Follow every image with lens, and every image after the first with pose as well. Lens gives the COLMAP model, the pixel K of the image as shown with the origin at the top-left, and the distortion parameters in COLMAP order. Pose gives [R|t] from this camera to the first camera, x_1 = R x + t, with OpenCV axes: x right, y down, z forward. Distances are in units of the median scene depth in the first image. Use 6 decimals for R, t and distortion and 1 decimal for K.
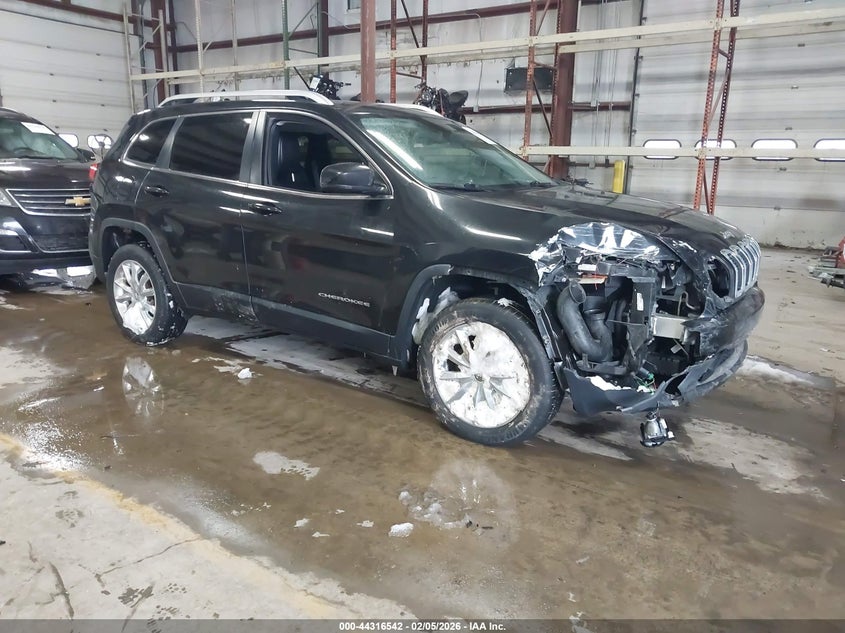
lens RADIAL K [[675.3, 0, 420.9], [0, 675.3, 316.7], [0, 0, 1]] dist [0.012812, -0.015971]
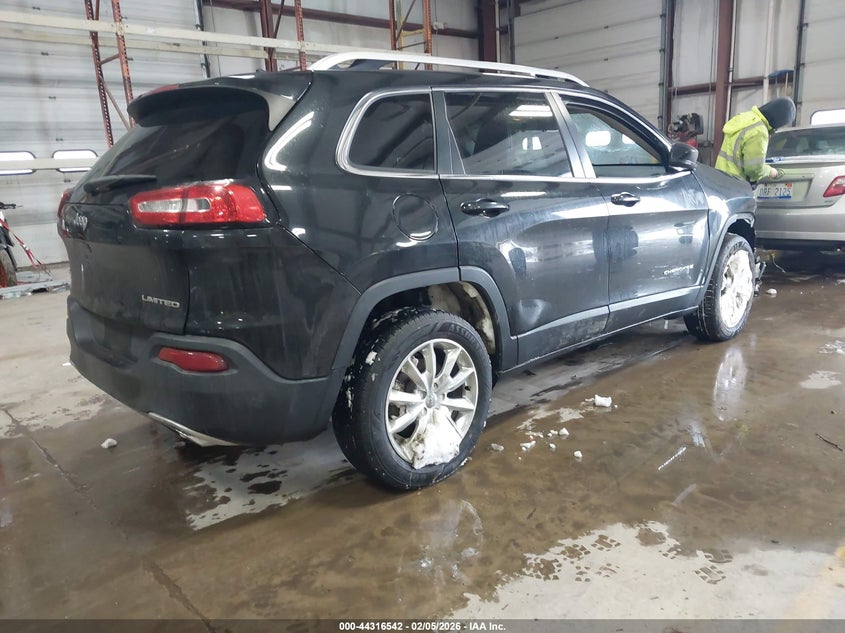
lens RADIAL K [[675.3, 0, 422.3], [0, 675.3, 315.0], [0, 0, 1]] dist [0.012812, -0.015971]
pose [[0.185444, -0.237232, 0.953589, -1.005628], [0.269149, 0.945573, 0.182897, -0.216277], [-0.945076, 0.222740, 0.239202, 0.913856]]
